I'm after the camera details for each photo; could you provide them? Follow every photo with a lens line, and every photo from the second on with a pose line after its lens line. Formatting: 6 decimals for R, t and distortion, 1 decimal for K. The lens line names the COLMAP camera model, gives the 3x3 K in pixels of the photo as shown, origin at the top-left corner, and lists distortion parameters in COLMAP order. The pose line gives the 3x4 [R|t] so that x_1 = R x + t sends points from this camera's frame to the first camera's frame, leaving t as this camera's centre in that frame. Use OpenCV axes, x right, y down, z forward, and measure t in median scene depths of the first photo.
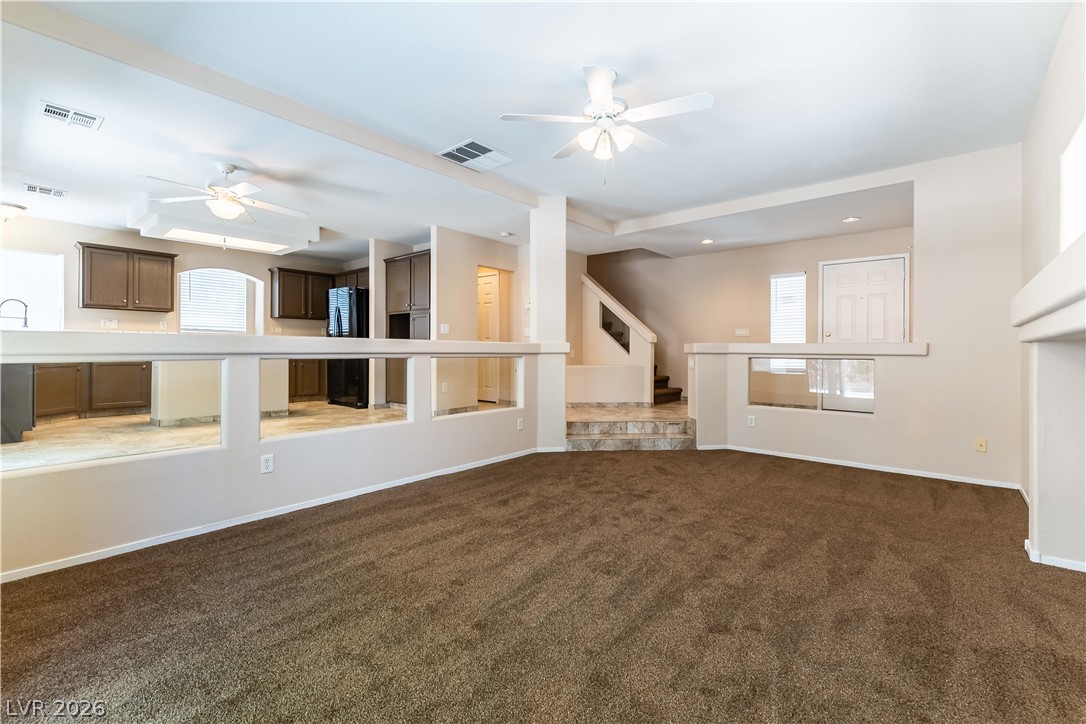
lens RADIAL K [[474.8, 0, 557.2], [0, 474.8, 350.8], [0, 0, 1]] dist [-0.001811, -0.000615]
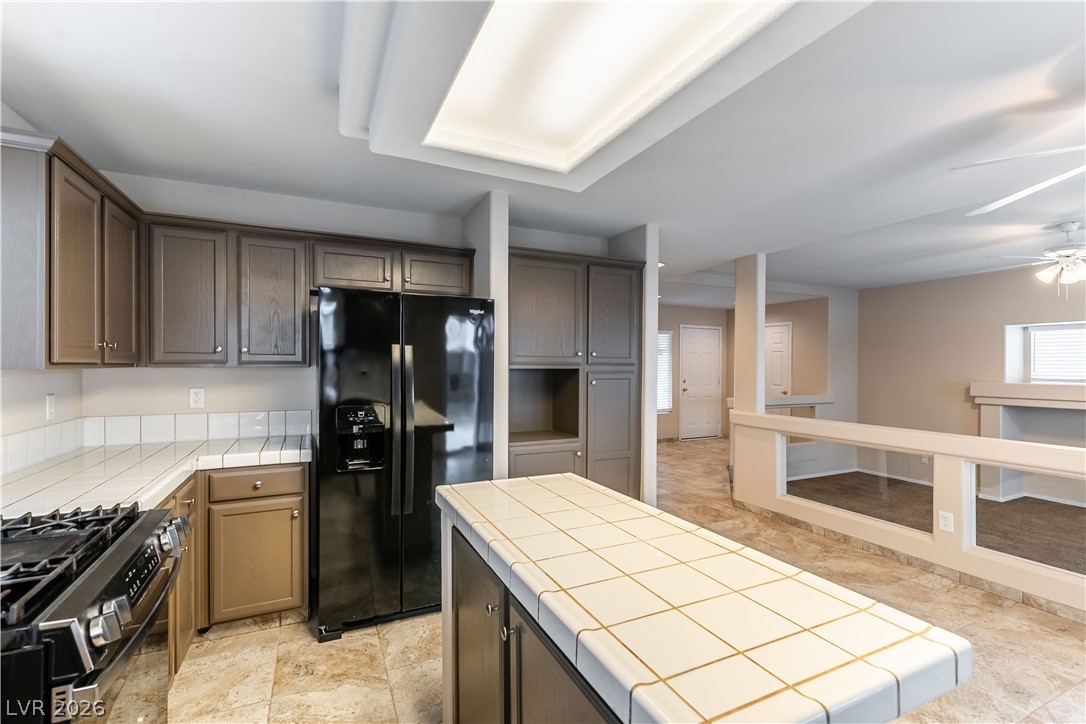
lens RADIAL K [[474.8, 0, 552.0], [0, 474.8, 368.3], [0, 0, 1]] dist [-0.001811, -0.000615]
pose [[0.417494, -0.007529, 0.908648, -0.926172], [-0.004781, 0.999934, 0.010482, -0.100565], [-0.908667, -0.008721, 0.417431, 0.951277]]
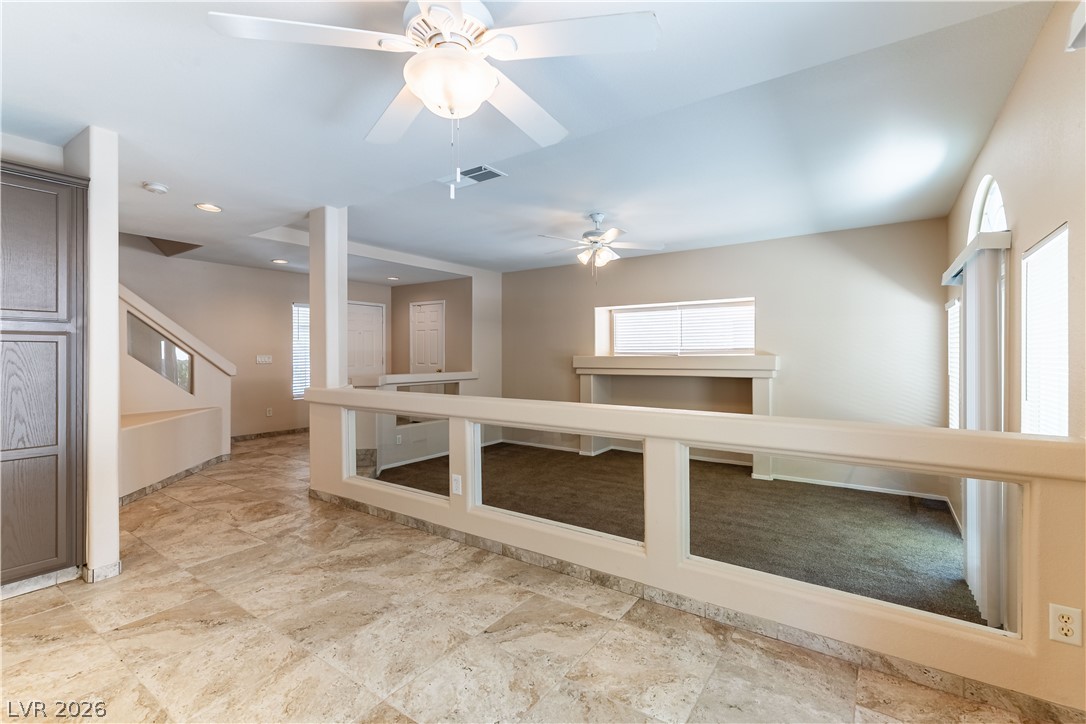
lens RADIAL K [[474.8, 0, 548.0], [0, 474.8, 353.9], [0, 0, 1]] dist [-0.001811, -0.000615]
pose [[-0.090829, -0.002819, 0.995863, -0.785131], [0.001194, 0.999995, 0.002939, -0.069677], [-0.995866, 0.001456, -0.090825, 0.703846]]
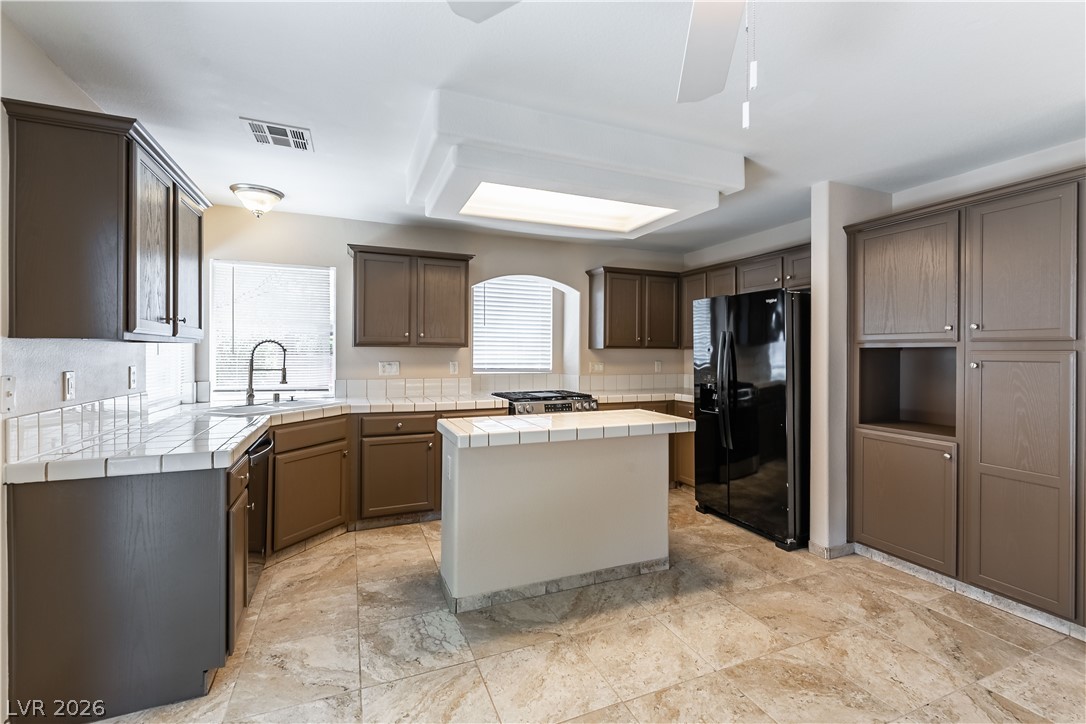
lens RADIAL K [[474.8, 0, 553.5], [0, 474.8, 351.5], [0, 0, 1]] dist [-0.001811, -0.000615]
pose [[0.894019, -0.001954, -0.448025, -0.502636], [0.000139, 0.999992, -0.004085, -0.087238], [0.448029, 0.003590, 0.894012, 0.577529]]
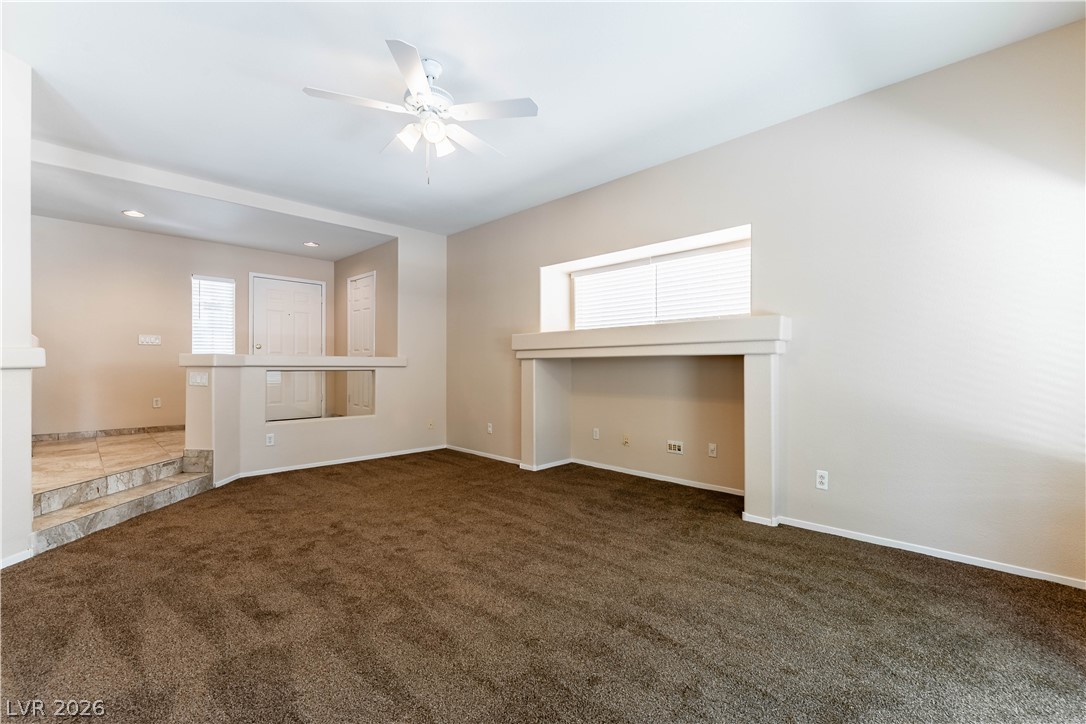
lens RADIAL K [[474.8, 0, 534.0], [0, 474.8, 357.7], [0, 0, 1]] dist [-0.001811, -0.000615]
pose [[0.080112, 0.007744, 0.996756, -0.442358], [-0.001594, 0.999970, -0.007641, -0.003692], [-0.996785, -0.000977, 0.080122, 0.391049]]
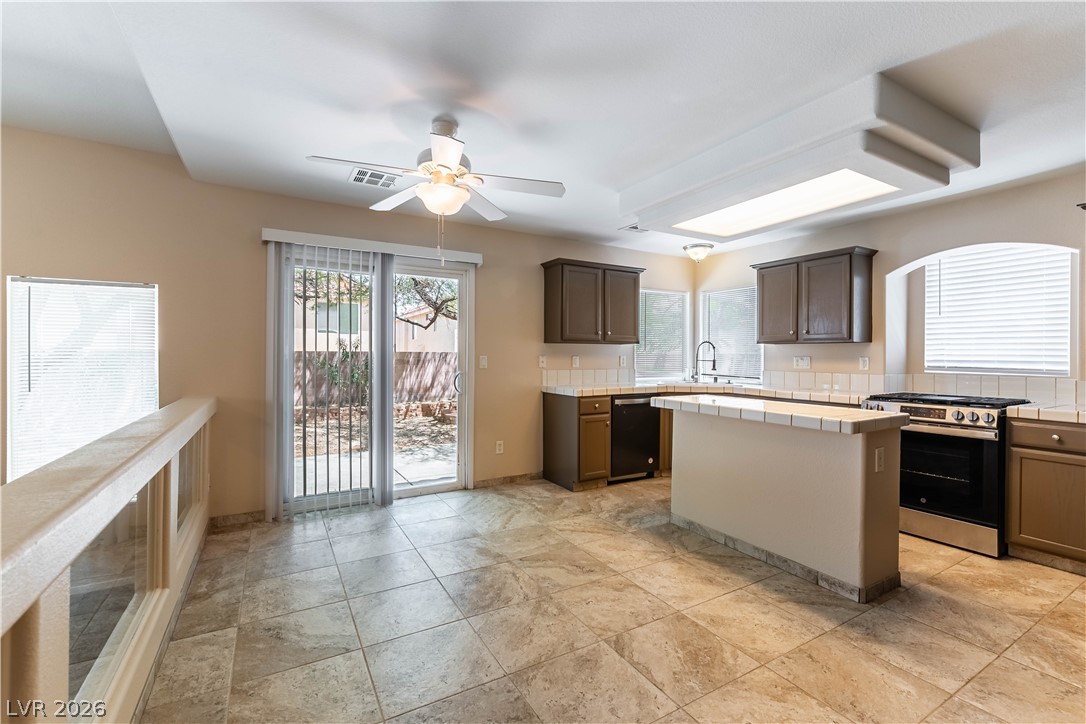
lens RADIAL K [[474.8, 0, 548.7], [0, 474.8, 355.9], [0, 0, 1]] dist [-0.001811, -0.000615]
pose [[-0.337797, -0.006840, -0.941194, -0.127917], [-0.005632, 0.999970, -0.005246, -0.069123], [0.941202, 0.003529, -0.337825, 0.978759]]
